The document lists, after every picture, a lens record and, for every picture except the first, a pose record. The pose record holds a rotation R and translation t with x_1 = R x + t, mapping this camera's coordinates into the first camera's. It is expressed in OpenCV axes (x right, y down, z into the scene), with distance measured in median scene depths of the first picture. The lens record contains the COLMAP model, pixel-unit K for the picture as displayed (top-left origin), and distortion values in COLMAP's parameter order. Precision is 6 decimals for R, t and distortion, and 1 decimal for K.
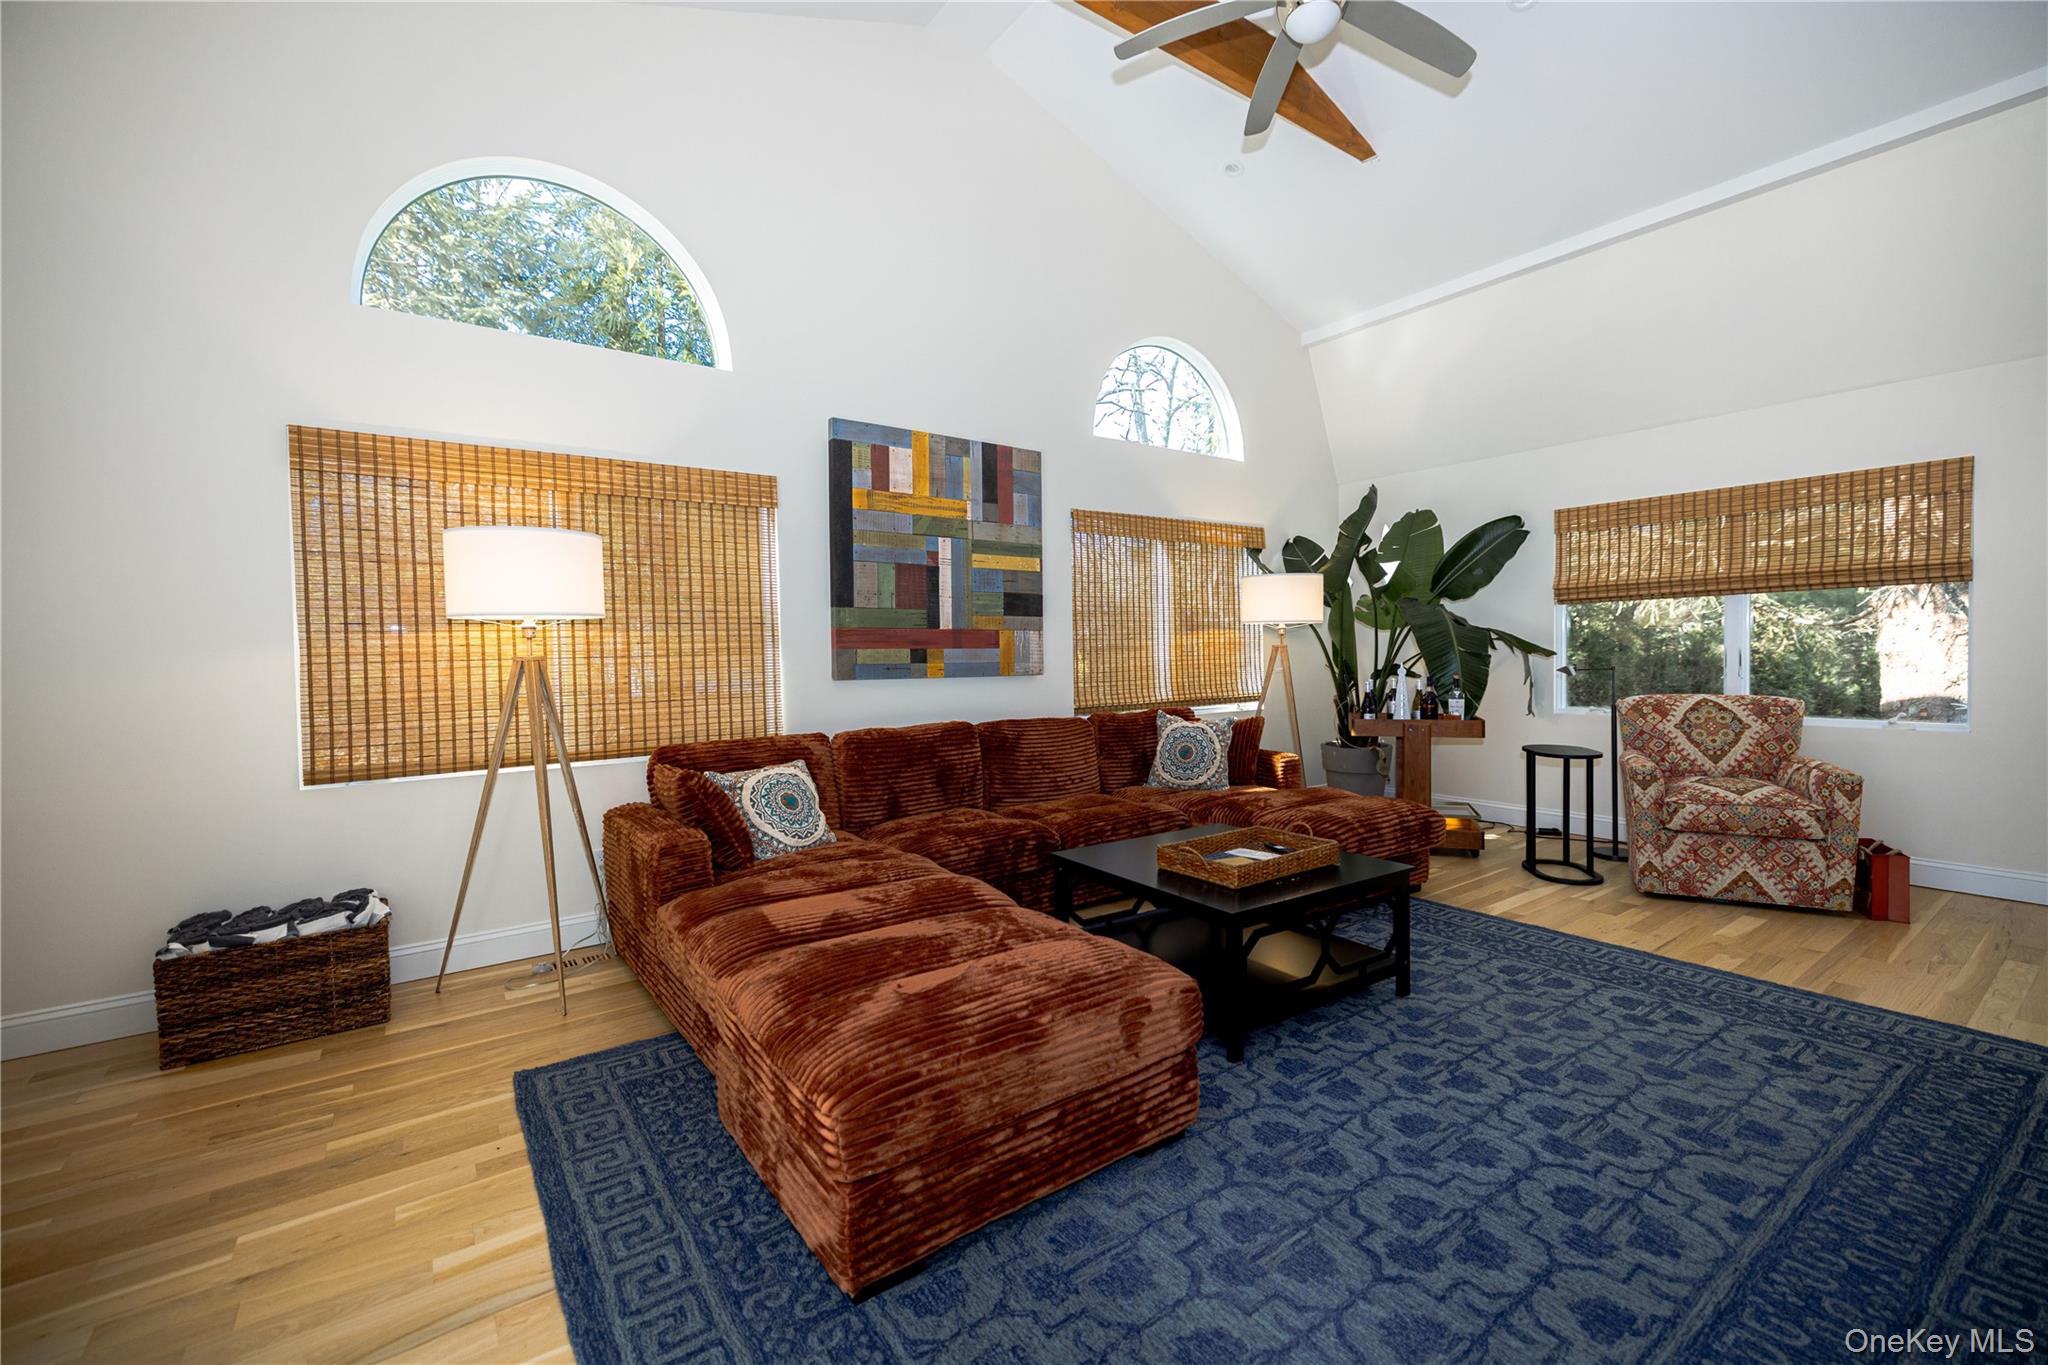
lens RADIAL K [[867.0, 0, 1010.9], [0, 867.0, 678.8], [0, 0, 1]] dist [0.003555, -0.001658]
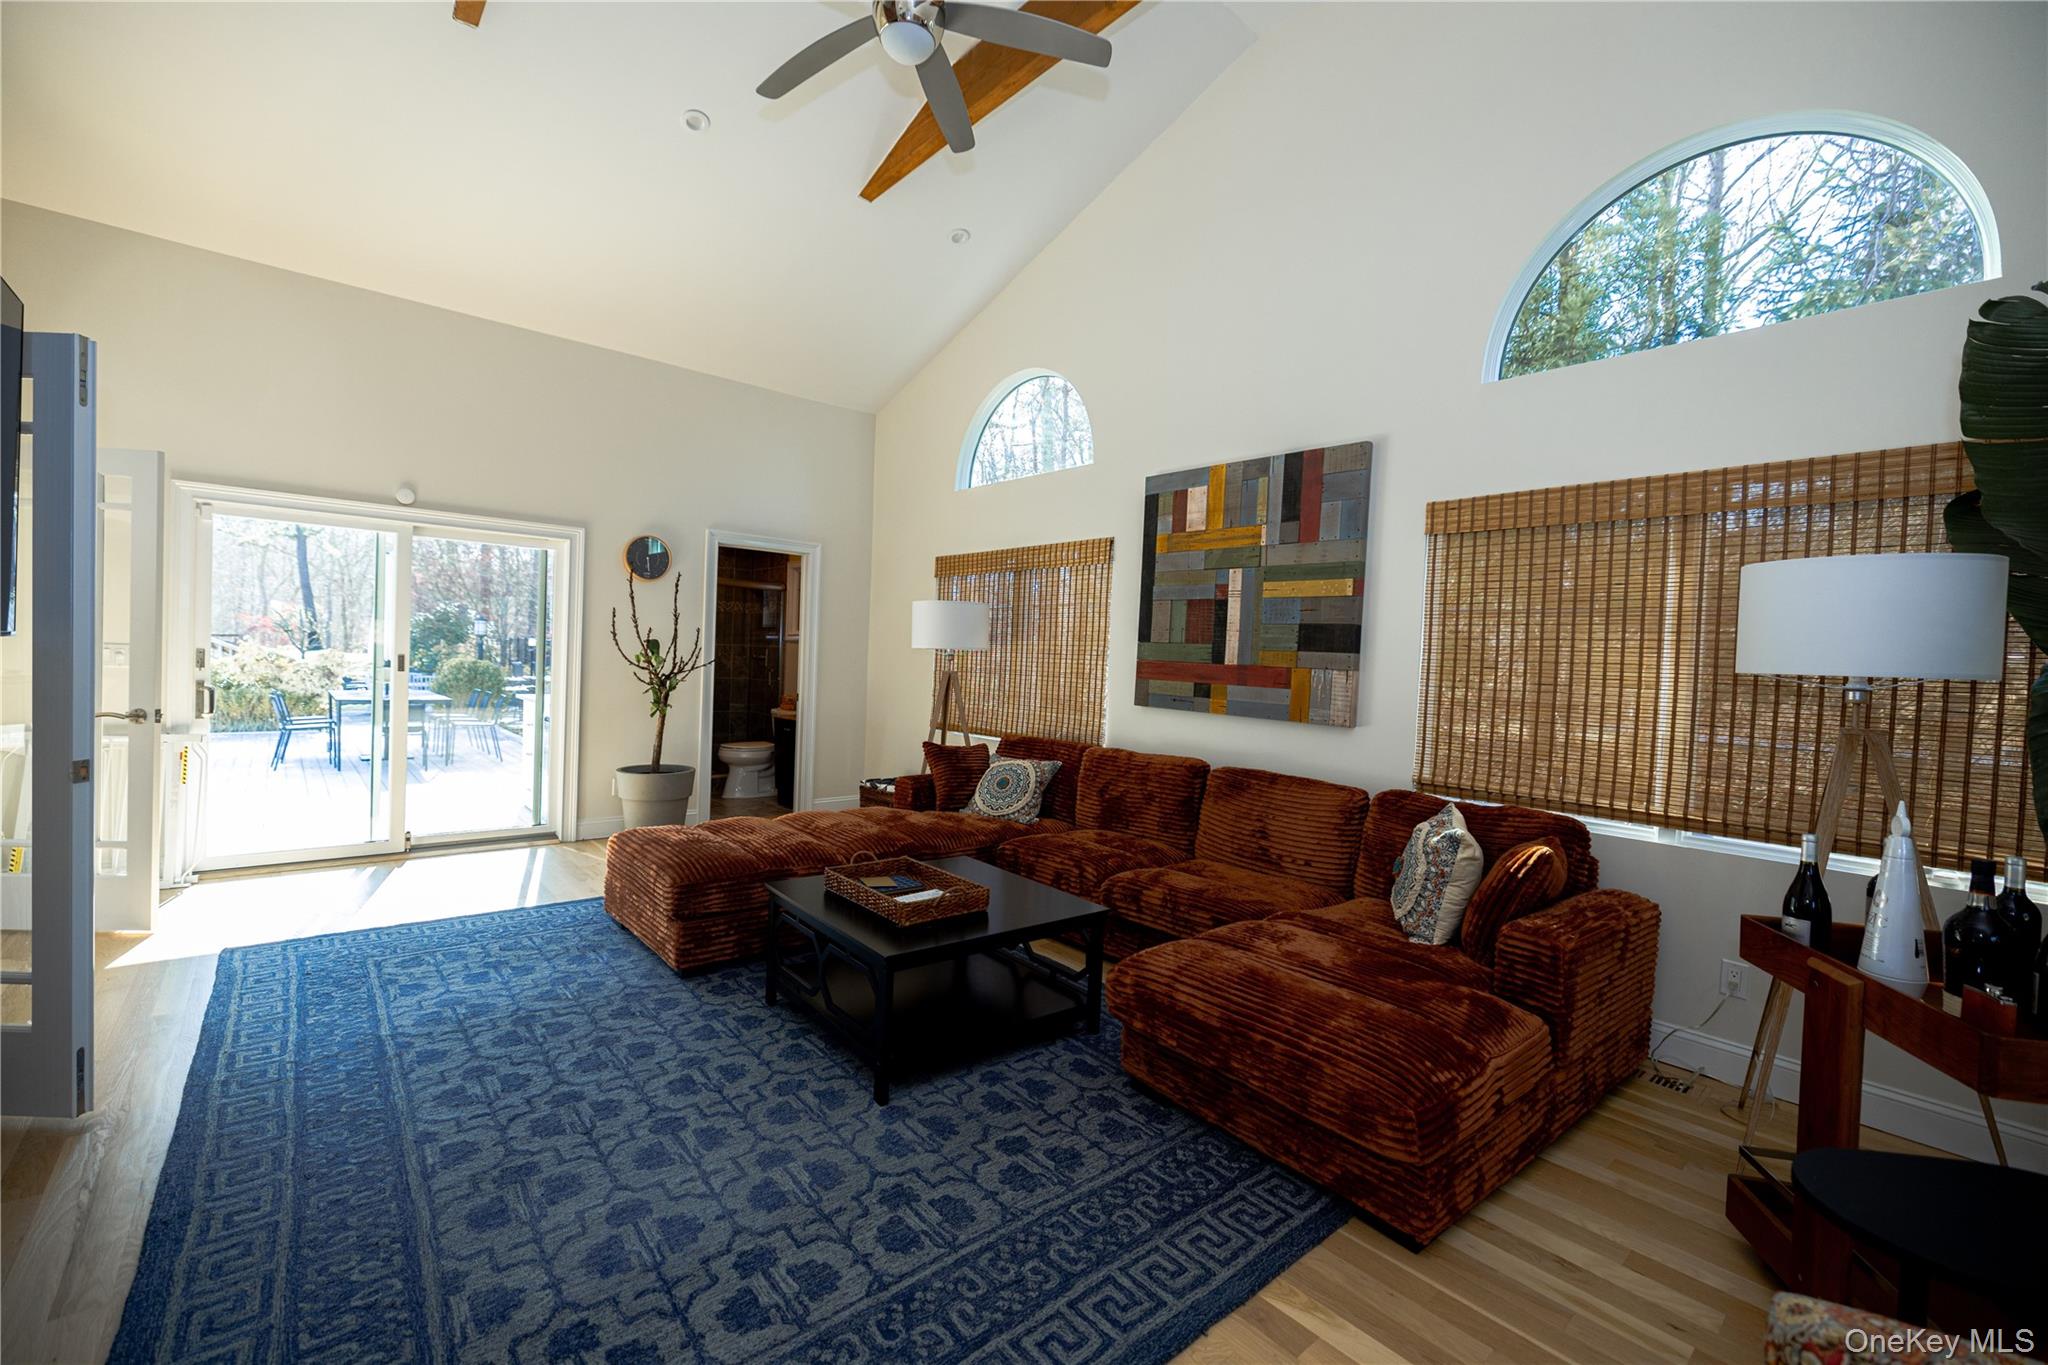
lens RADIAL K [[867.0, 0, 1002.5], [0, 867.0, 677.4], [0, 0, 1]] dist [0.003555, -0.001658]
pose [[0.061947, 0.041907, -0.997199, 0.876820], [-0.074348, 0.996536, 0.037260, -0.061148], [0.995306, 0.071831, 0.064848, 0.704035]]
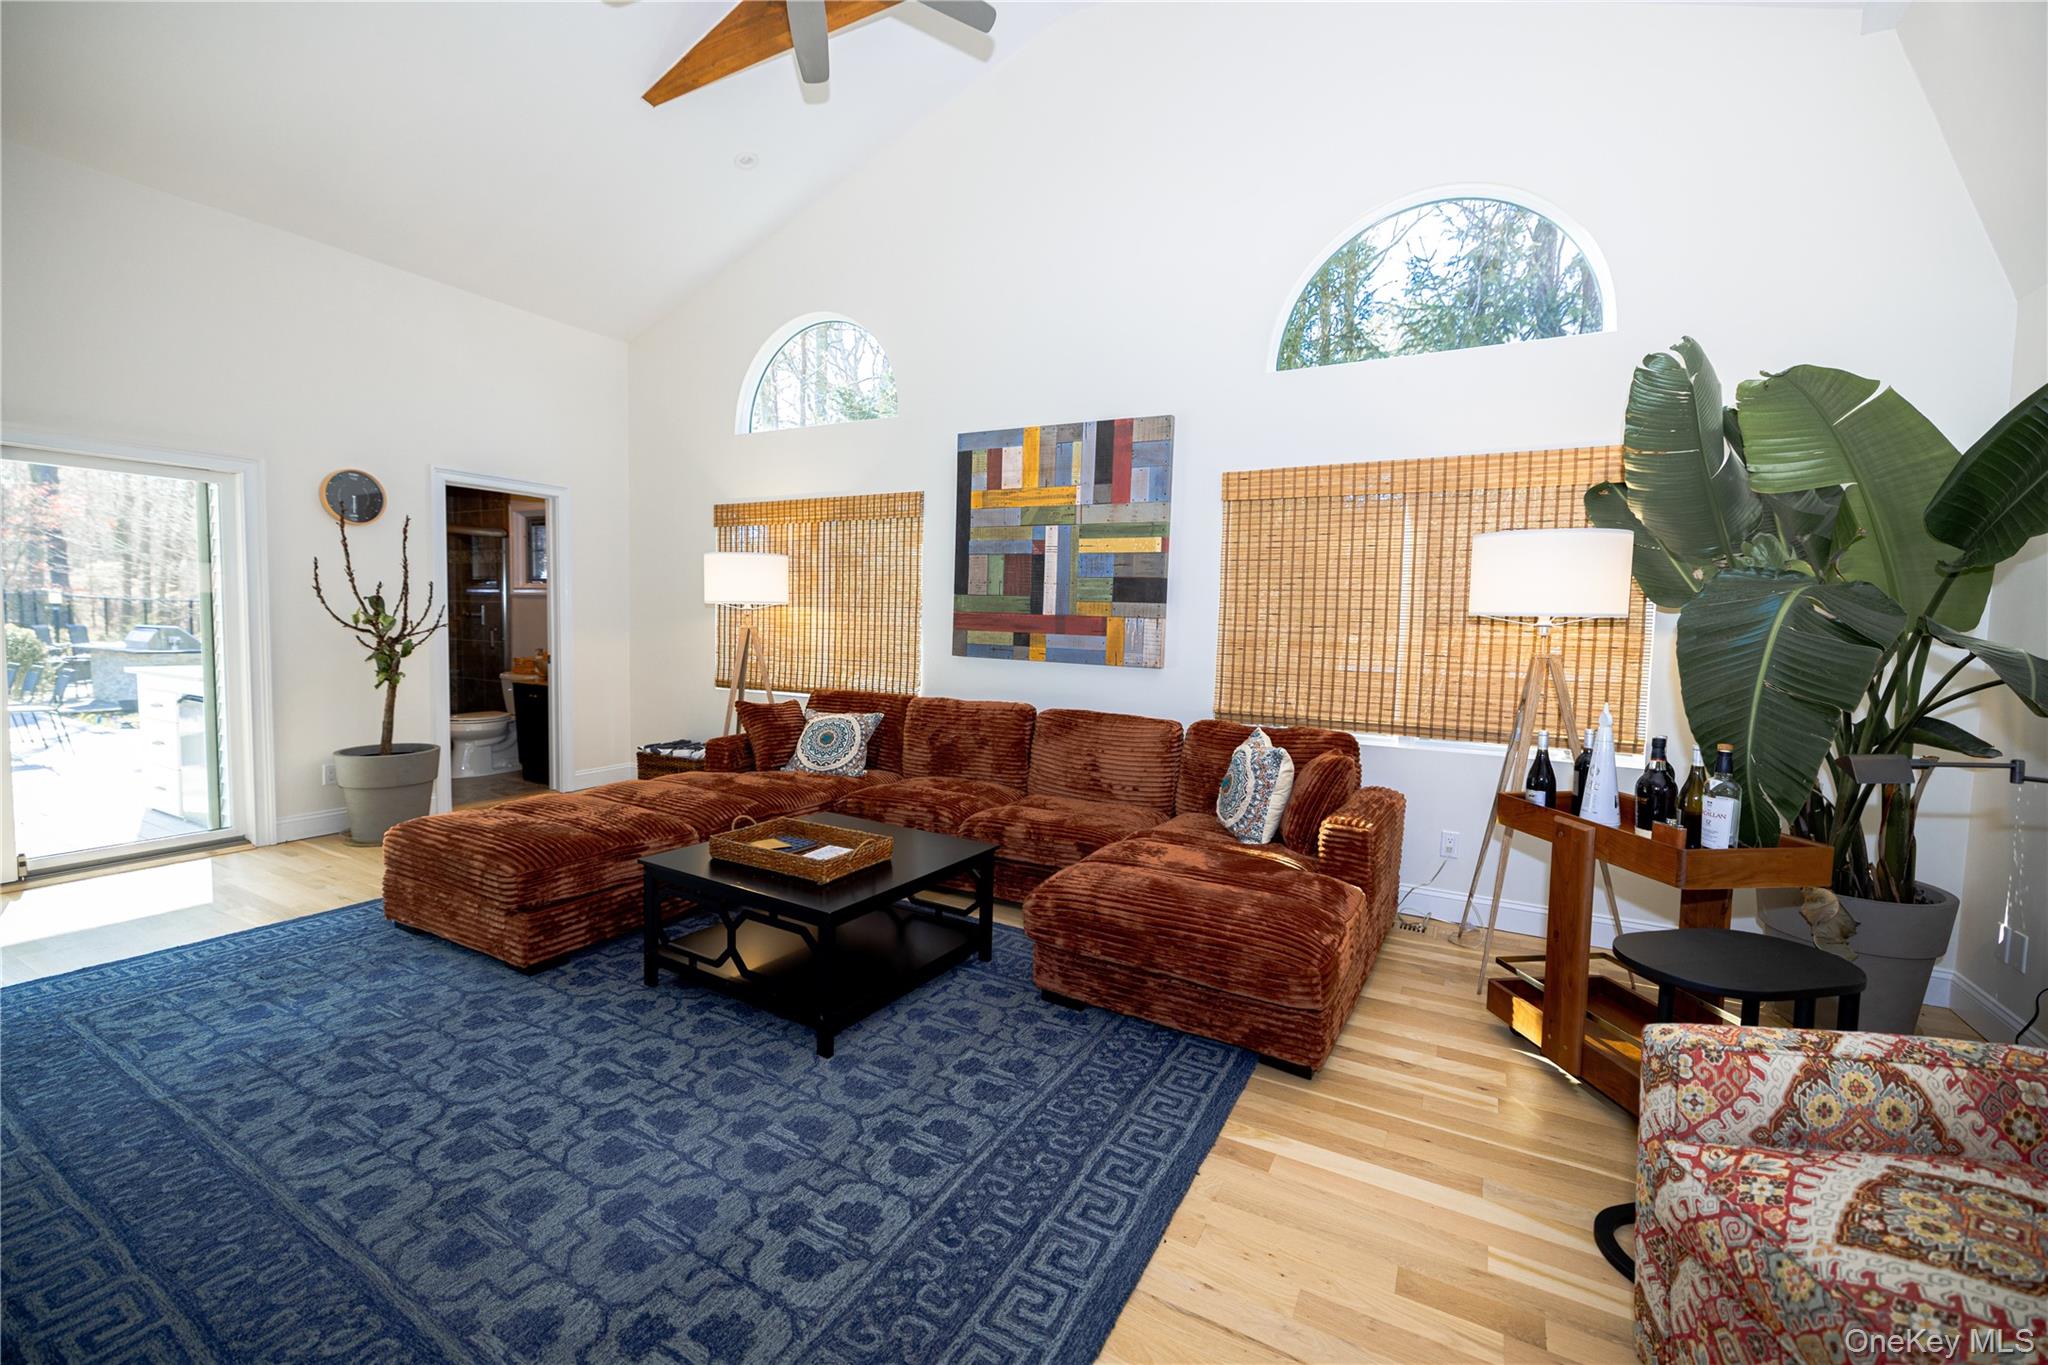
lens RADIAL K [[867.0, 0, 1010.8], [0, 867.0, 676.2], [0, 0, 1]] dist [0.003555, -0.001658]
pose [[0.406234, 0.087906, -0.909531, 0.868661], [-0.060347, 0.995770, 0.069287, -0.054240], [0.911774, 0.026741, 0.409820, 0.548688]]
